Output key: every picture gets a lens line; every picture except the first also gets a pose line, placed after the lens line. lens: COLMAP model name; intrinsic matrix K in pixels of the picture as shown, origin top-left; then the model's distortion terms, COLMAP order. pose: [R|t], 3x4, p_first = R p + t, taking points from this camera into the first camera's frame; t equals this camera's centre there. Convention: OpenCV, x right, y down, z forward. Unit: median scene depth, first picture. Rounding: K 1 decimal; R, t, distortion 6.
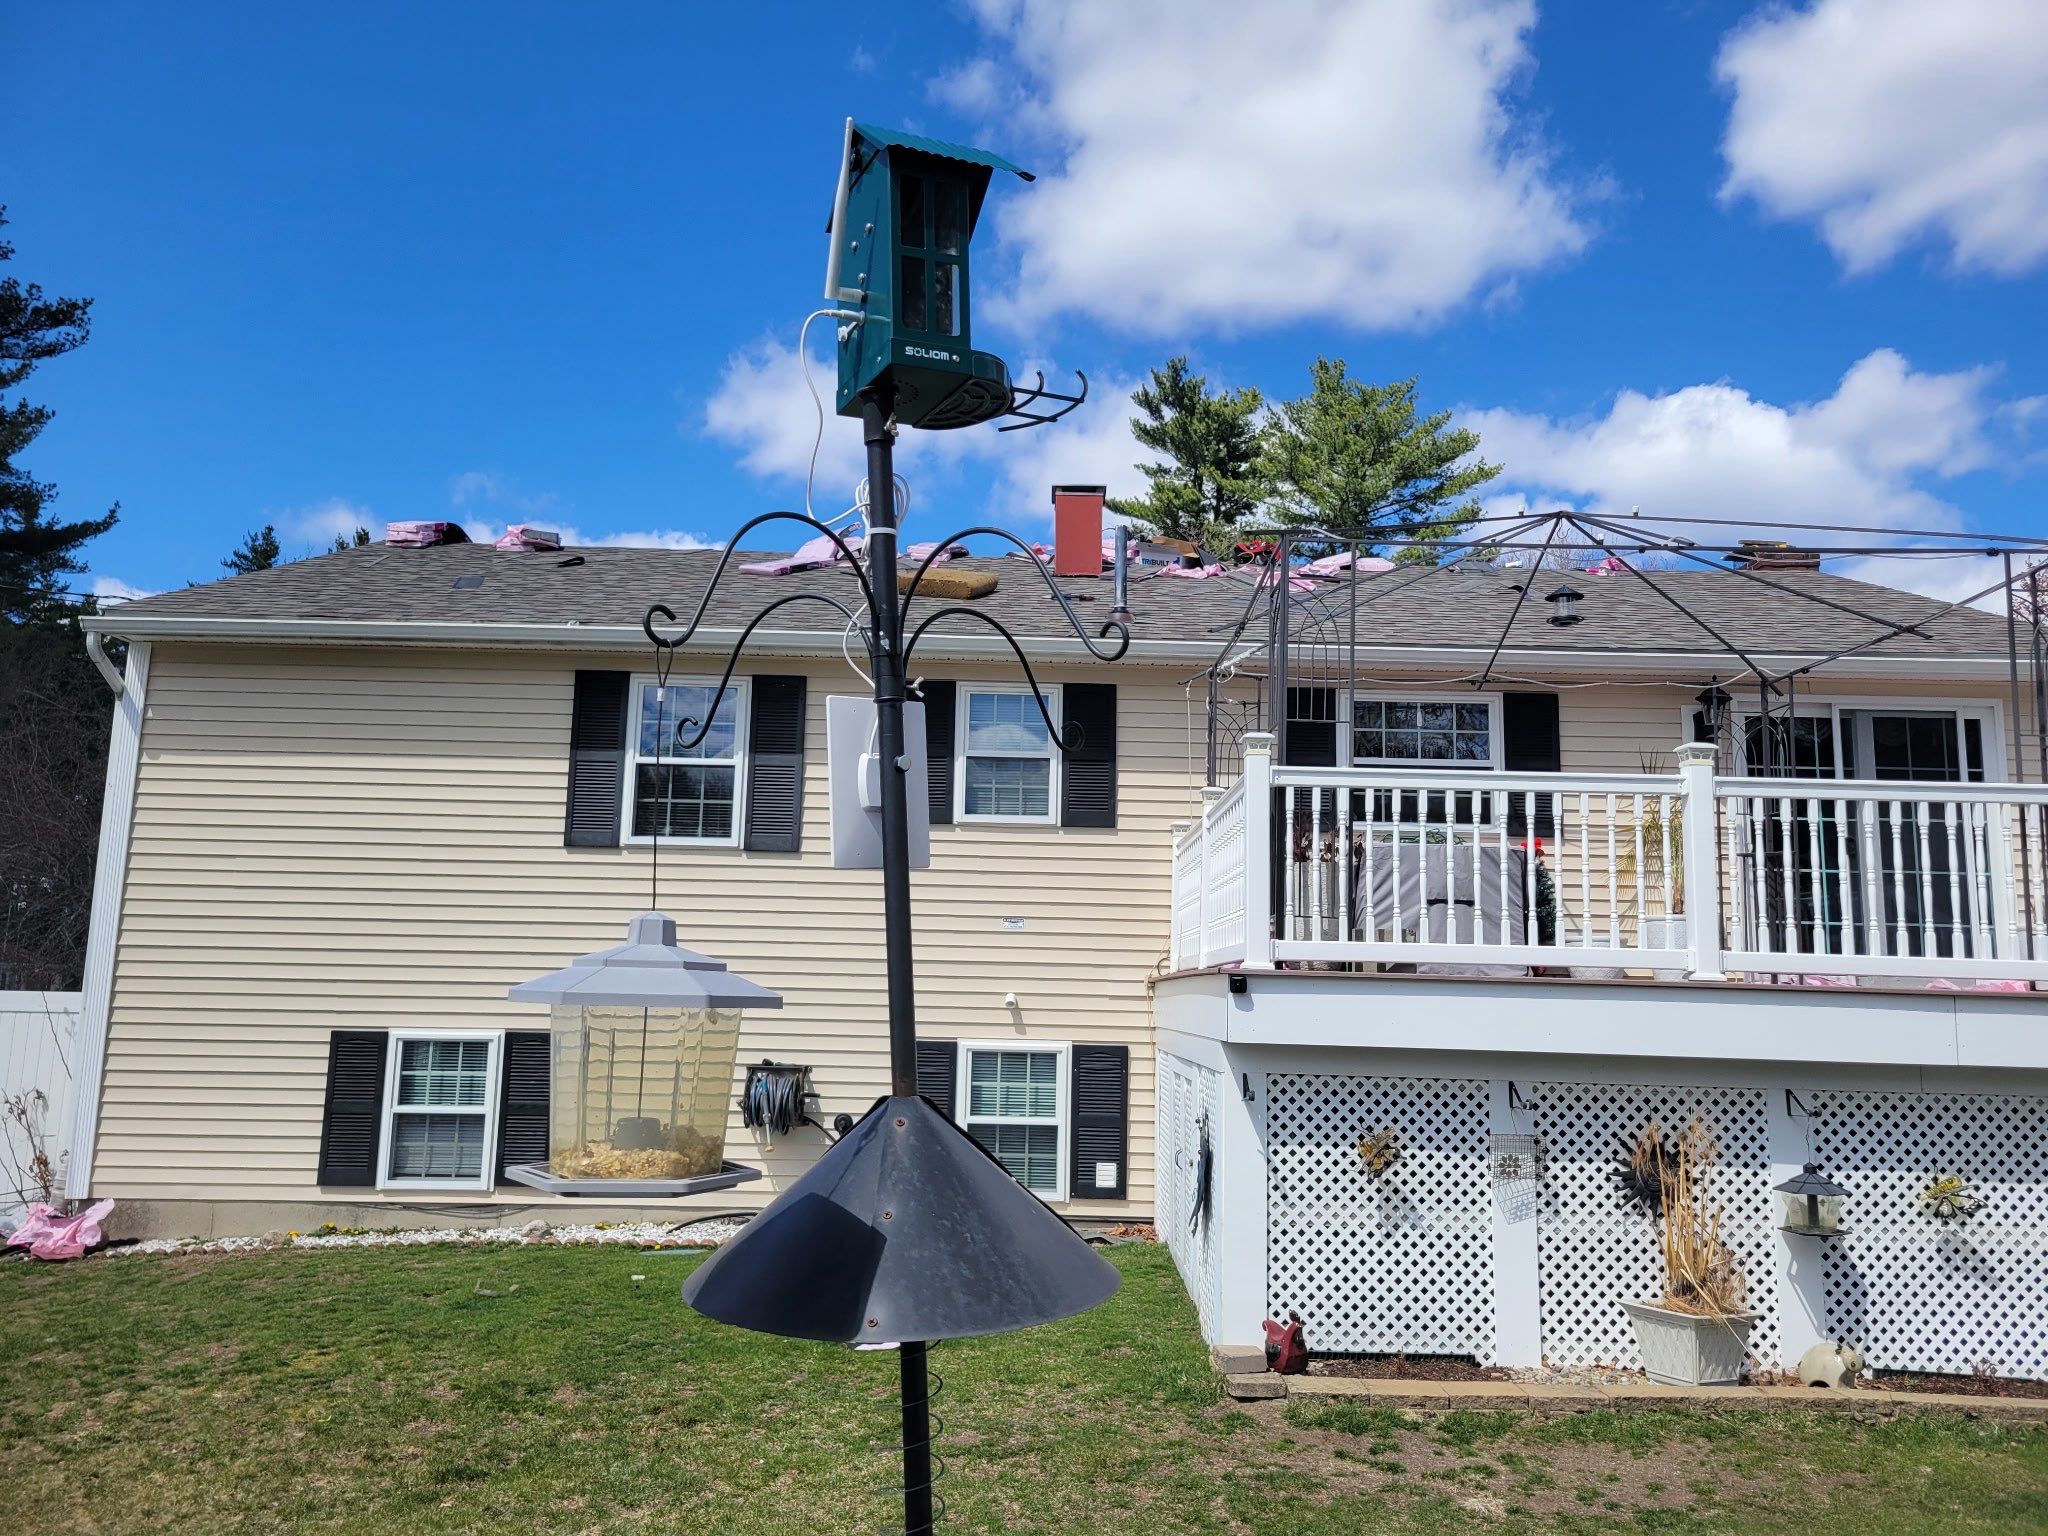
lens RADIAL K [[1546.9, 0, 1019.0], [0, 1546.9, 723.6], [0, 0, 1]] dist [0.053687, 0.012580]
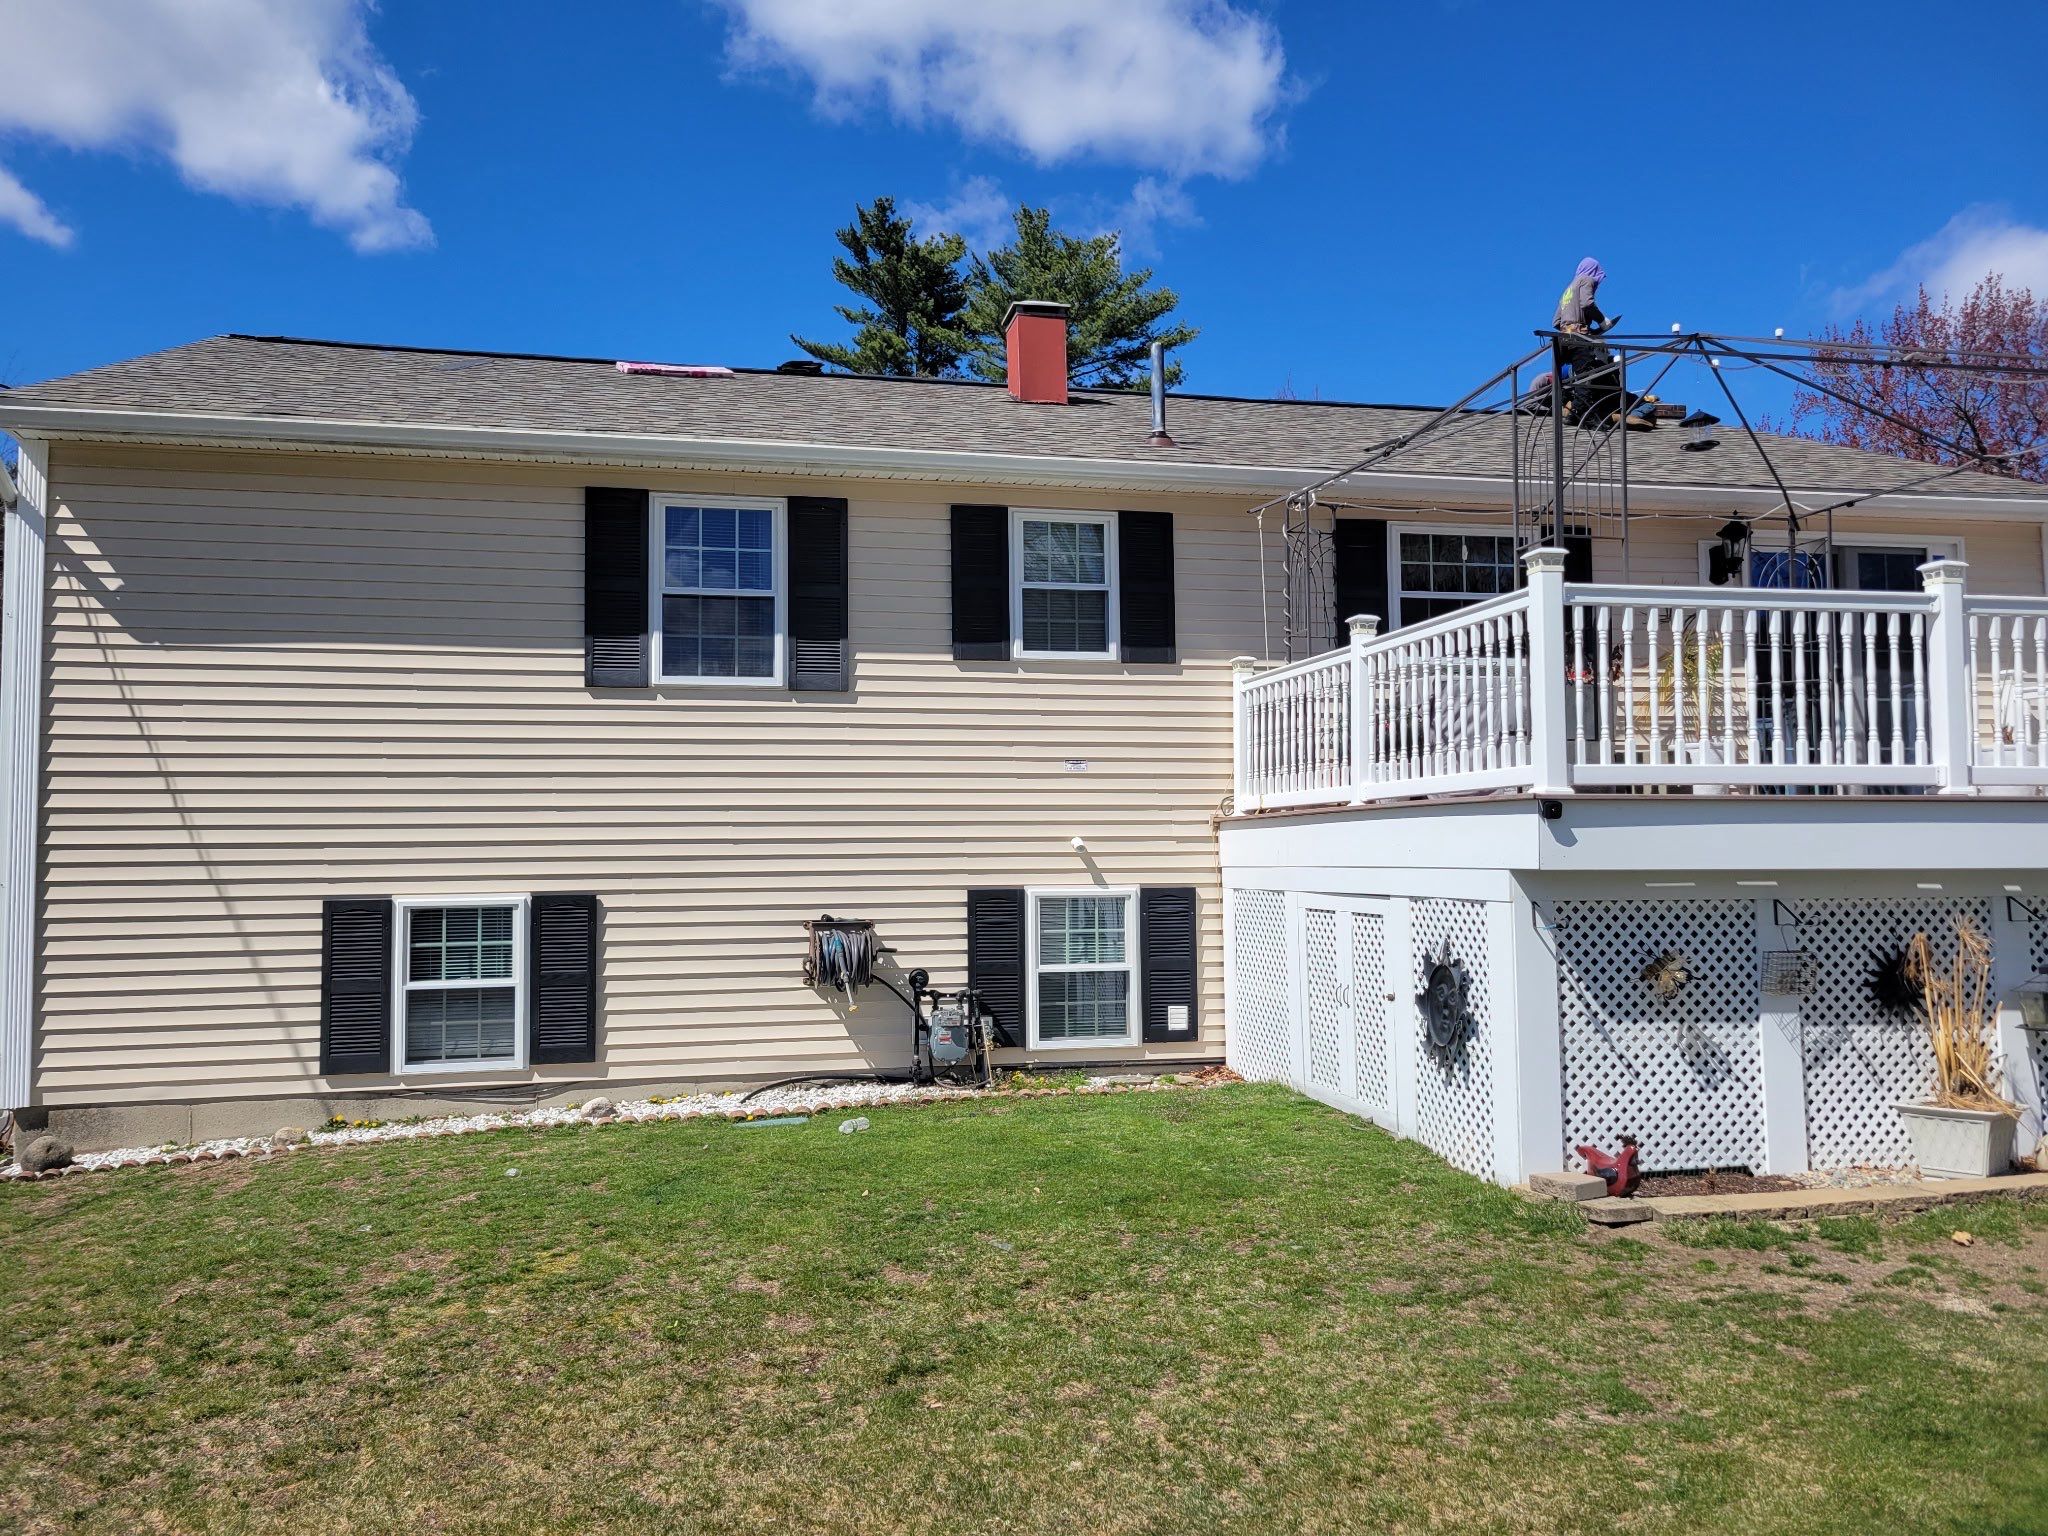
lens RADIAL K [[1546.9, 0, 973.1], [0, 1546.9, 733.9], [0, 0, 1]] dist [0.053687, 0.012580]
pose [[0.976964, -0.014849, 0.212885, -0.273569], [-0.005350, 0.995558, 0.093994, 0.021404], [-0.213335, -0.092968, 0.972546, 0.094901]]
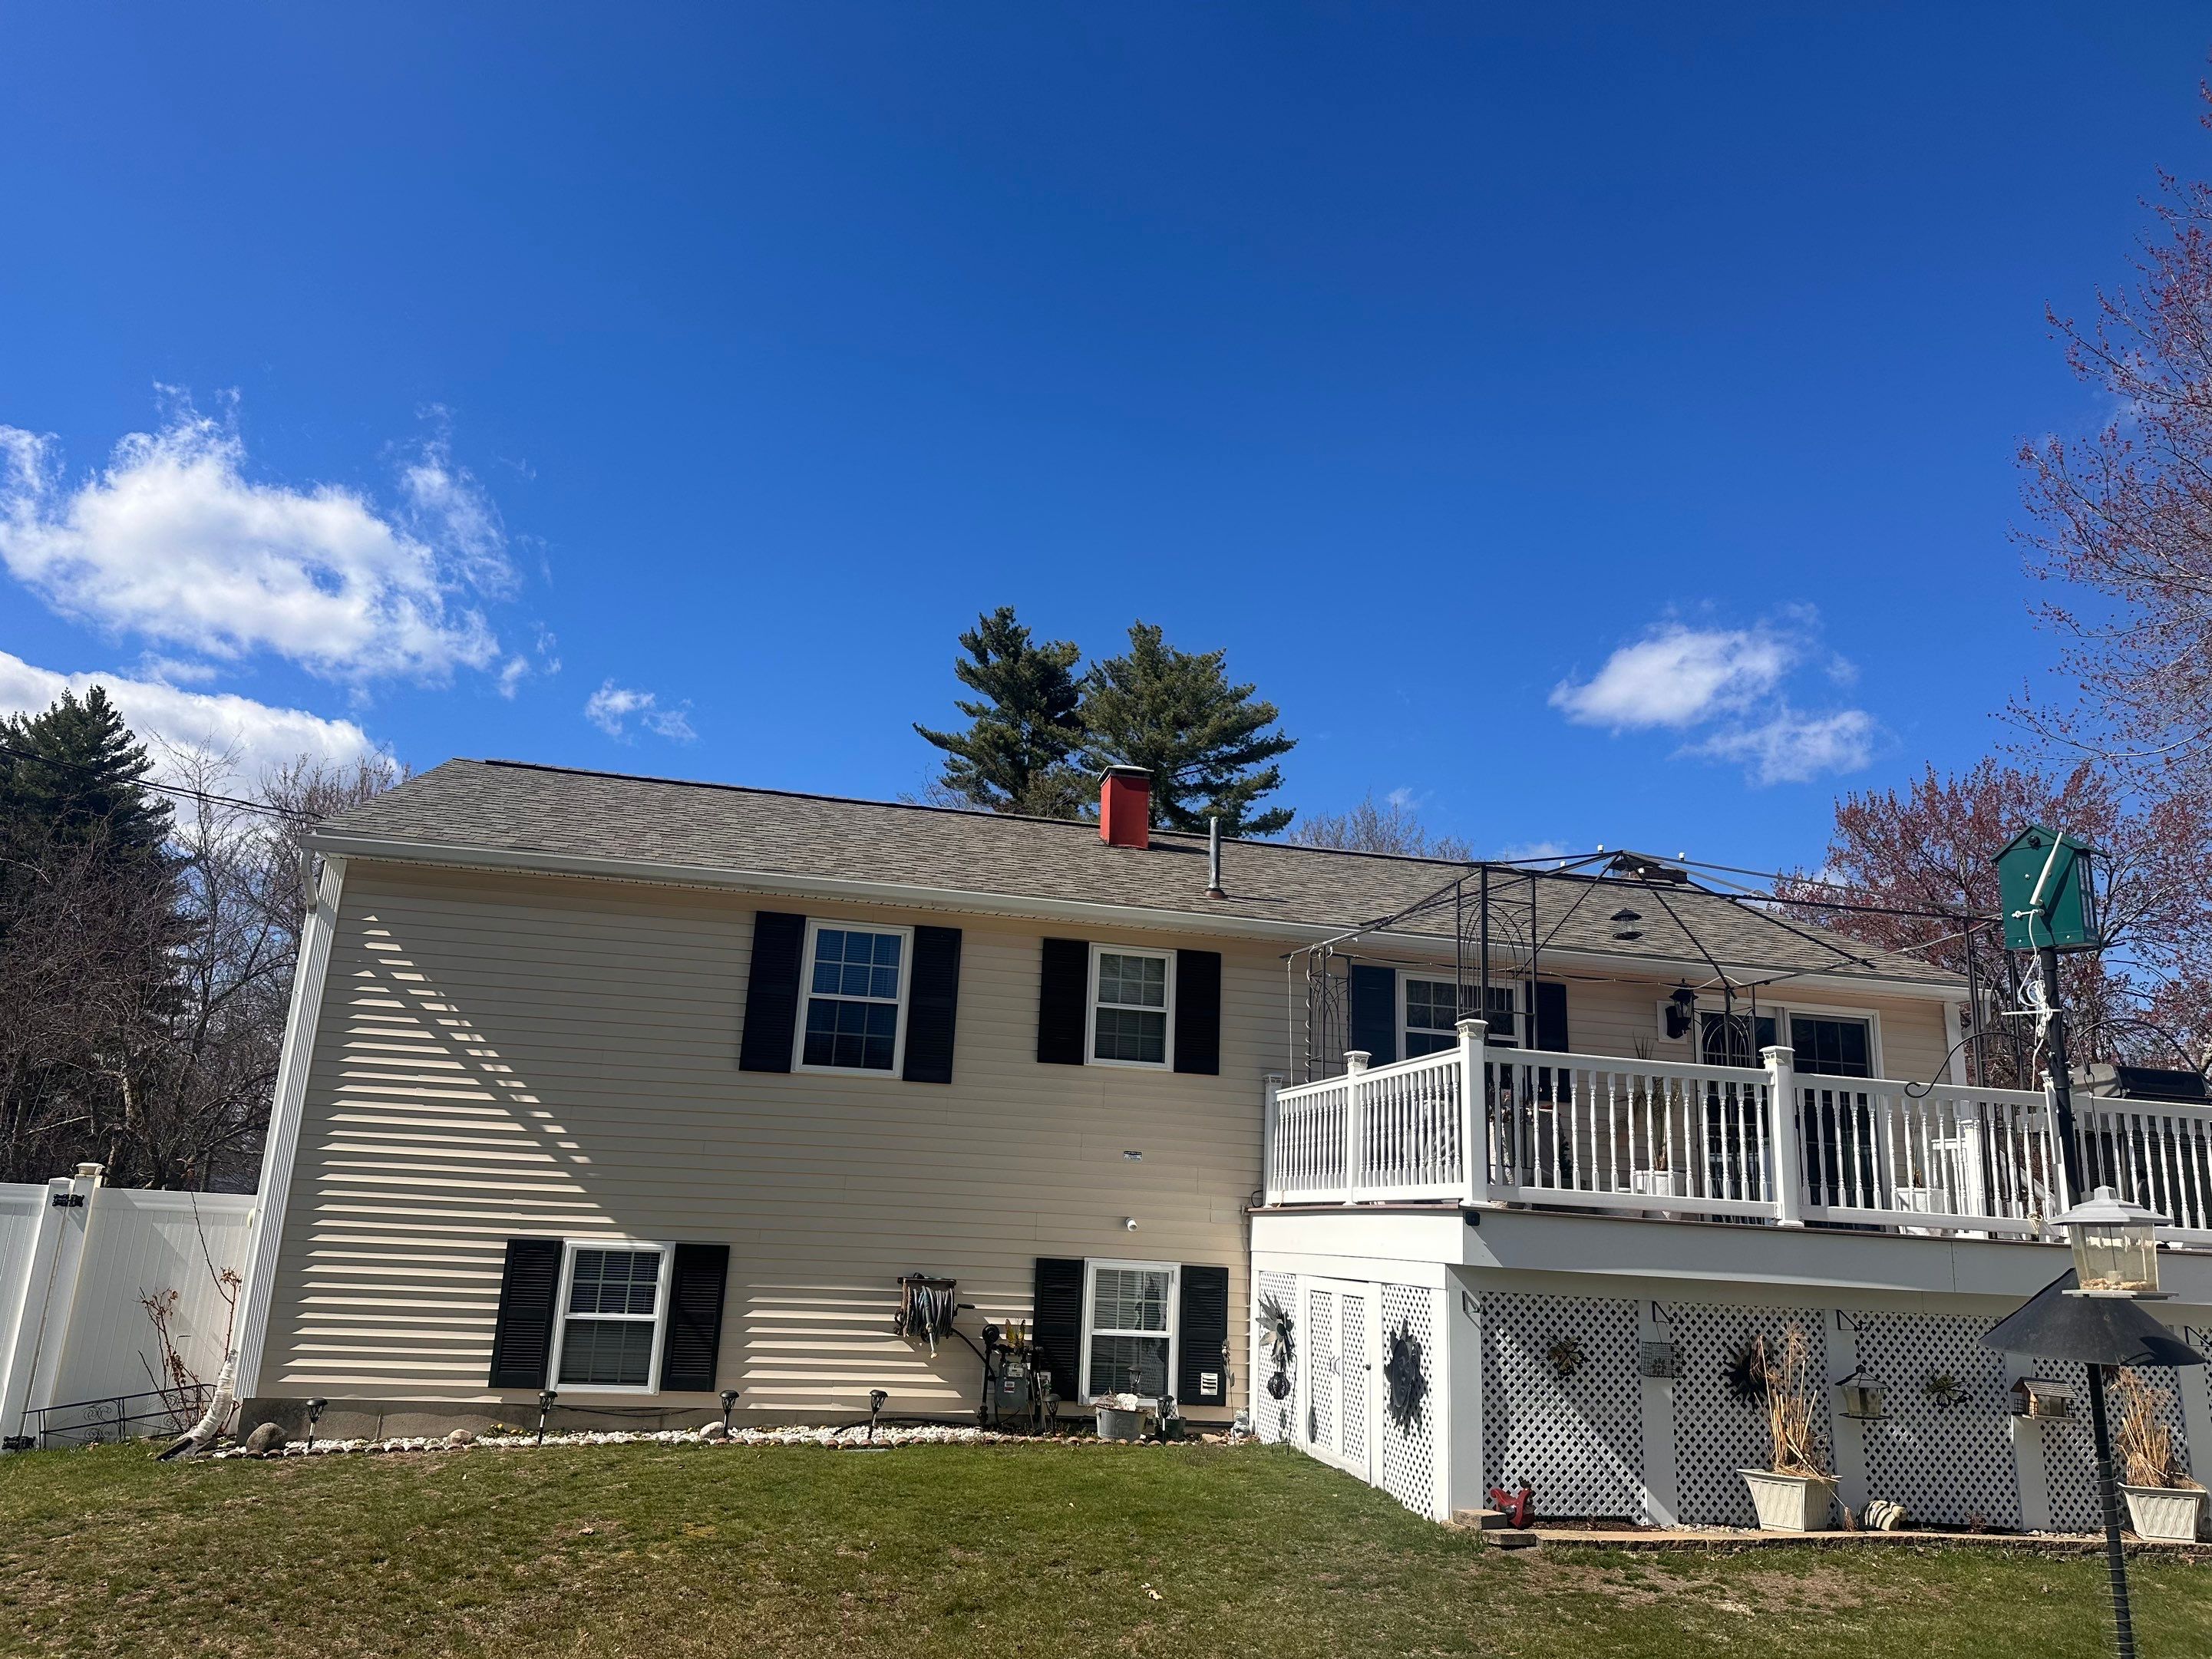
lens RADIAL K [[1563.2, 0, 1077.9], [0, 1563.2, 831.0], [0, 0, 1]] dist [0.052543, -0.018166]
pose [[0.974606, 0.079278, 0.209425, -0.312488], [-0.063492, 0.994685, -0.081062, -0.015585], [-0.214738, 0.065707, 0.974459, -0.139234]]
